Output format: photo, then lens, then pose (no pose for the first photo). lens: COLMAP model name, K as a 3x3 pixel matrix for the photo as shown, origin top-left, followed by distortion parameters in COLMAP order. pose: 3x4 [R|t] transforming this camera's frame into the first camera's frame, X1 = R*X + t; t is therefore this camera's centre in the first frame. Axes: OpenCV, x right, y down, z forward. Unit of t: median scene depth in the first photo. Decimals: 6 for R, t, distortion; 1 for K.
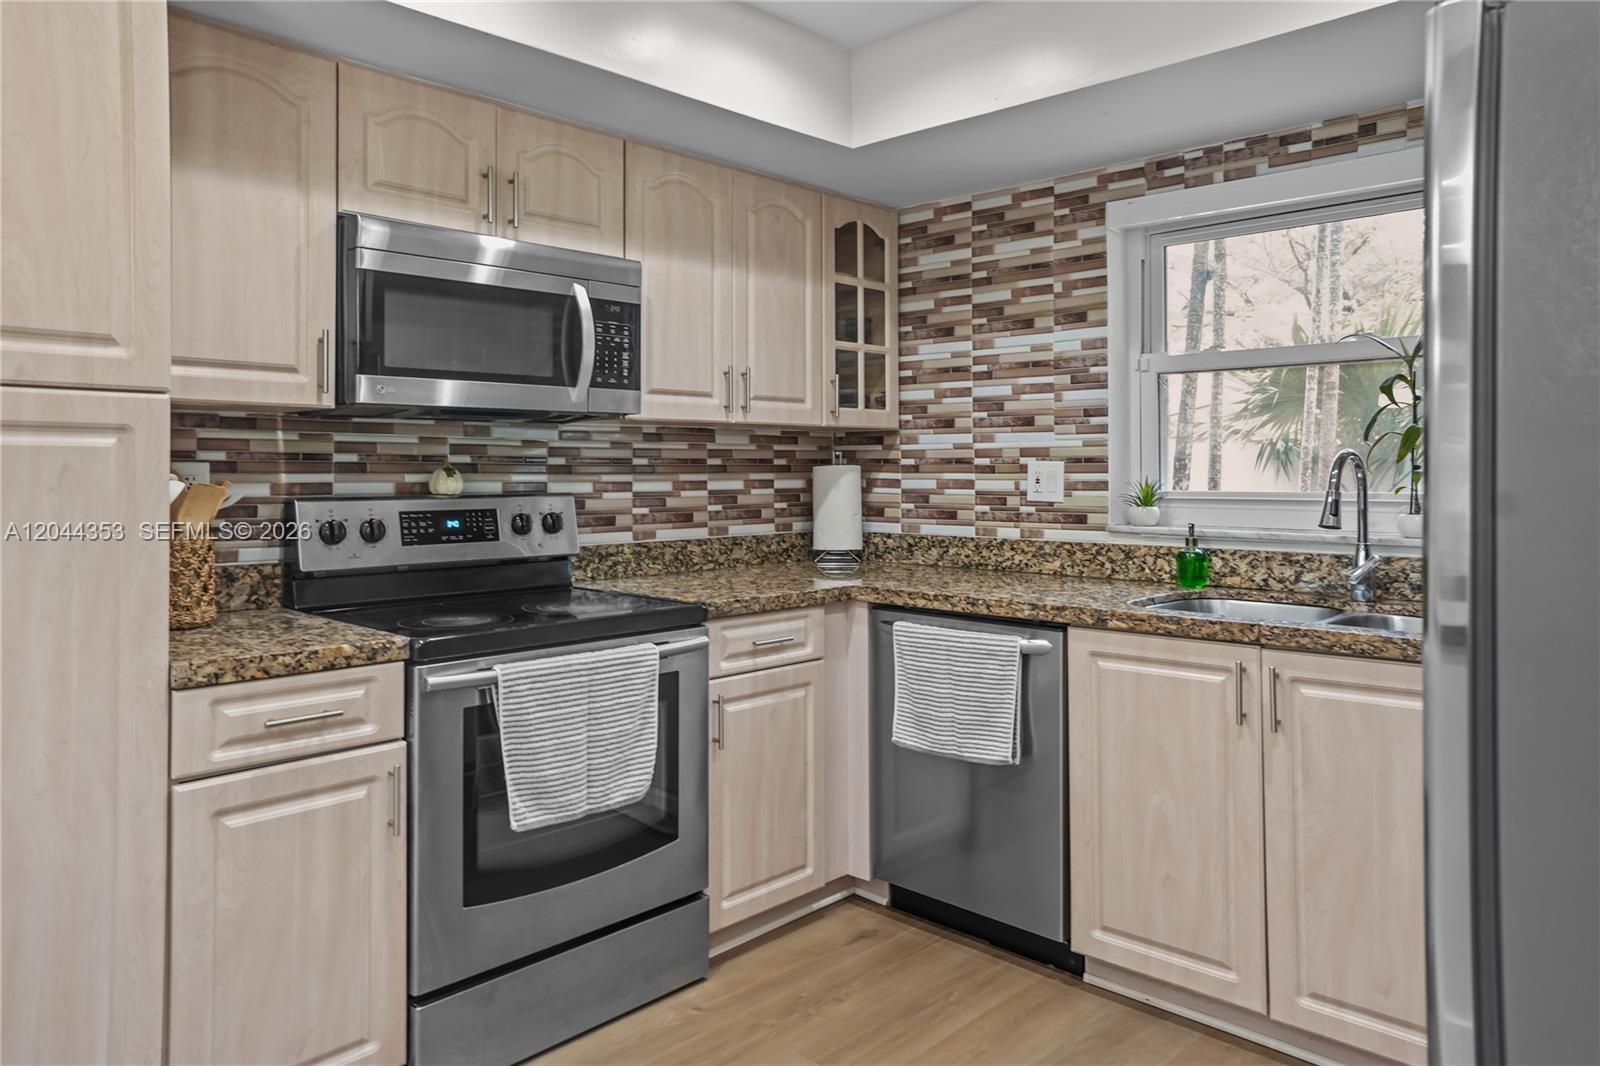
lens RADIAL K [[1125.2, 0, 795.3], [0, 1125.2, 496.1], [0, 0, 1]] dist [-0.032254, 0.057381]
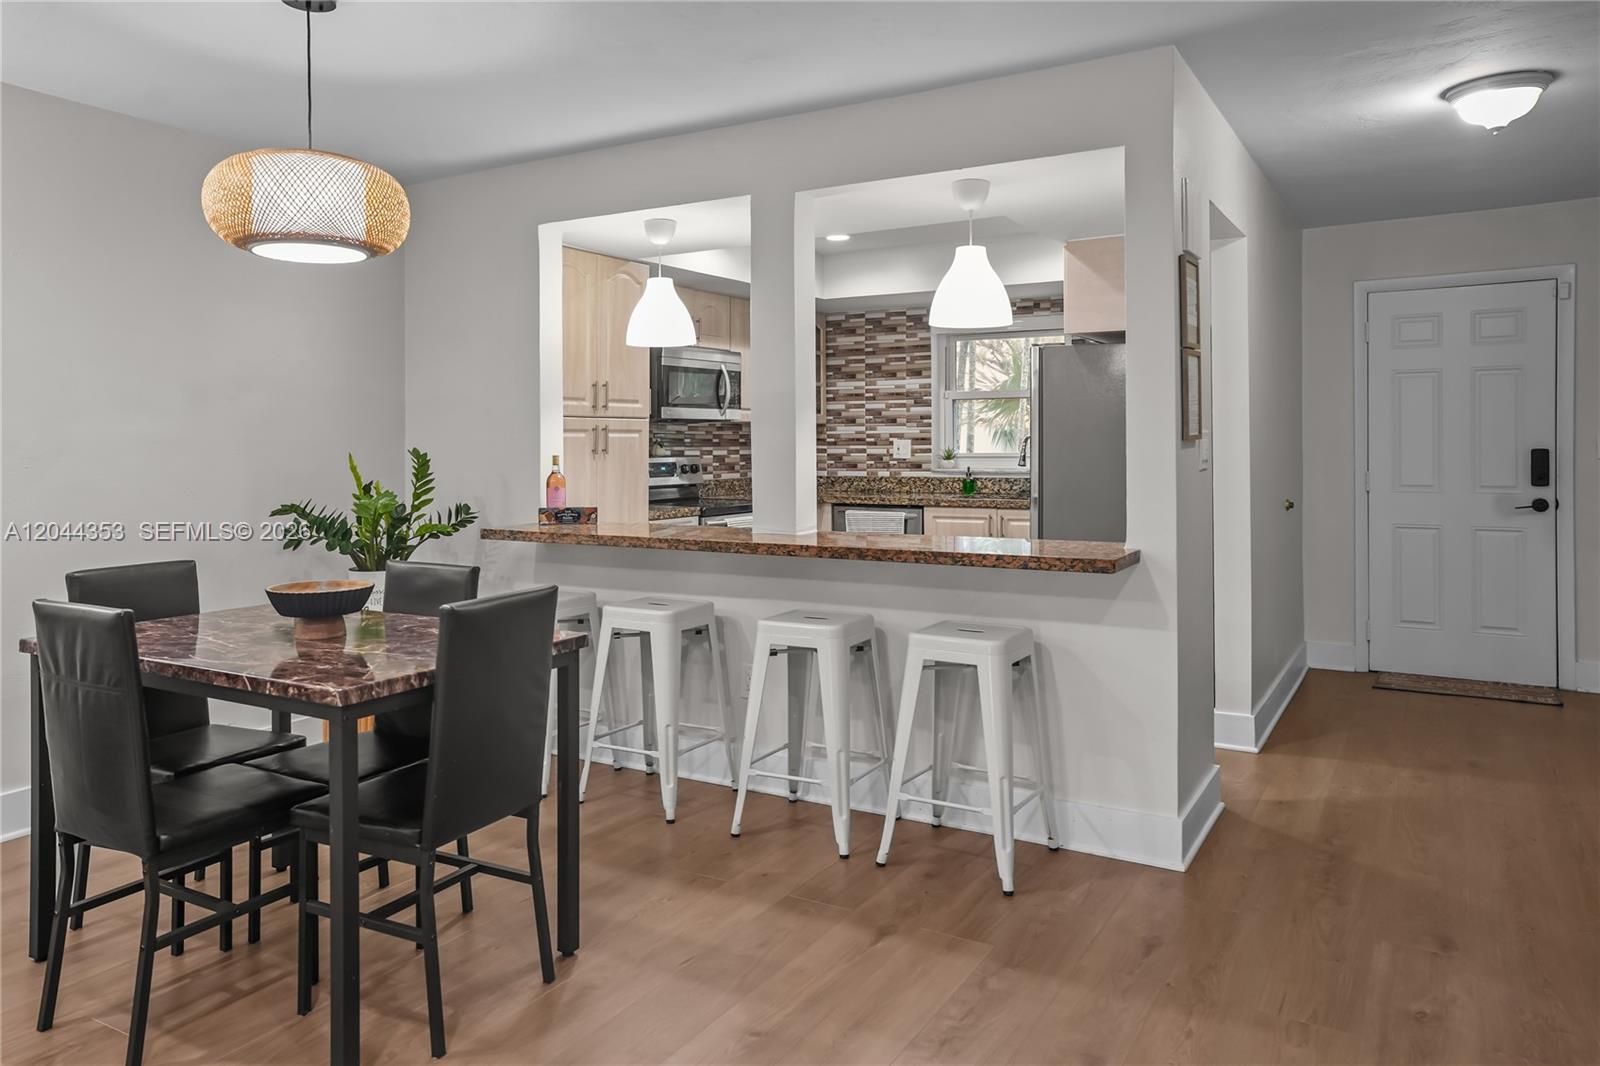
lens RADIAL K [[1125.2, 0, 800.4], [0, 1125.2, 528.1], [0, 0, 1]] dist [-0.032254, 0.057381]
pose [[0.975017, -0.020532, 0.221180, -0.577195], [0.009230, 0.998604, 0.052013, 0.031243], [-0.221939, -0.048672, 0.973845, -1.369997]]
